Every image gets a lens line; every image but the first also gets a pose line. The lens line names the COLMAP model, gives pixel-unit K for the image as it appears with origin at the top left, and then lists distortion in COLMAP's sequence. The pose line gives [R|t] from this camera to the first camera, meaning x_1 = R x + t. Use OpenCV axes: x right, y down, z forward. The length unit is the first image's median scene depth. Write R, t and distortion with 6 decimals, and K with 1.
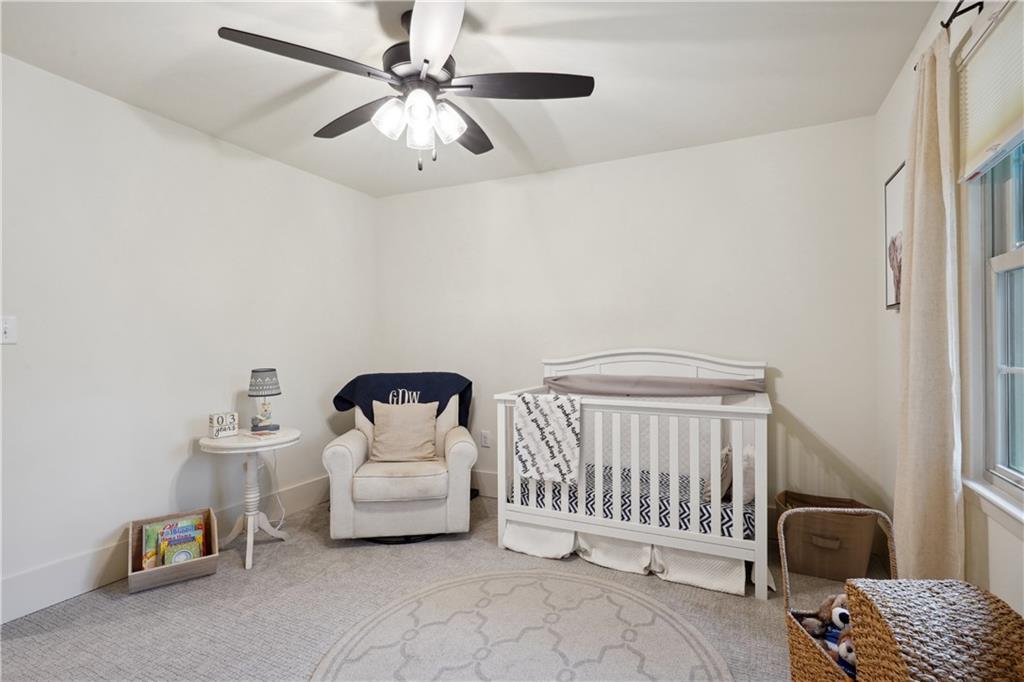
lens RADIAL K [[493.4, 0, 512.0], [0, 493.4, 341.0], [0, 0, 1]] dist [0.000523, 0.000035]
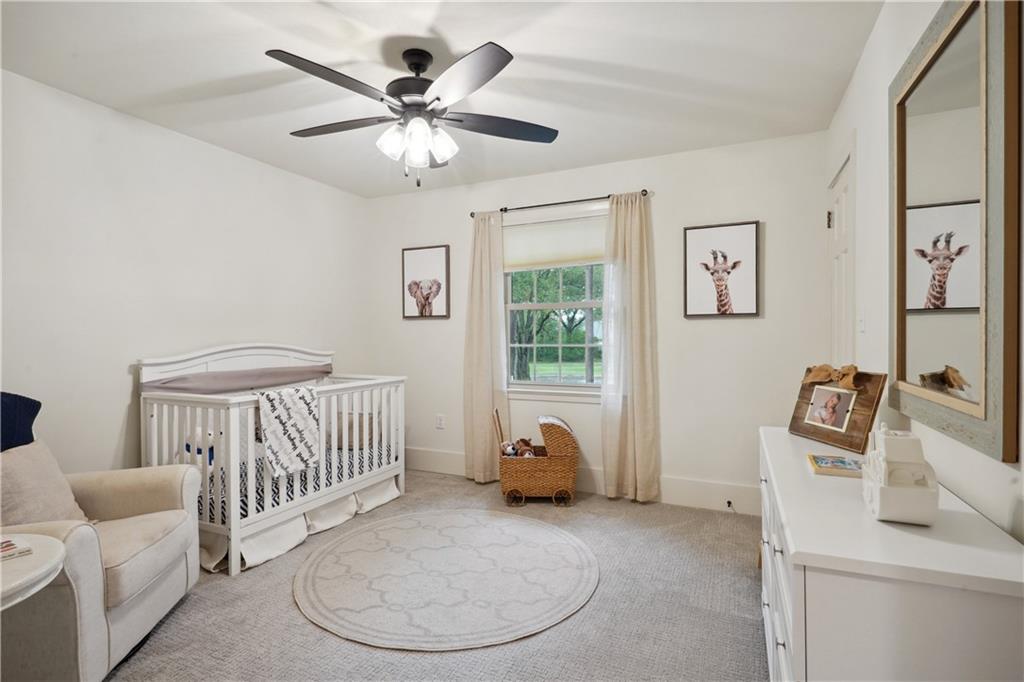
lens RADIAL K [[500.7, 0, 511.7], [0, 500.7, 332.9], [0, 0, 1]] dist [-0.021140, -0.000041]
pose [[-0.027275, 0.006206, 0.999609, -0.973879], [0.005423, 0.999967, -0.006060, 0.004380], [-0.999613, 0.005255, -0.027307, 0.581648]]
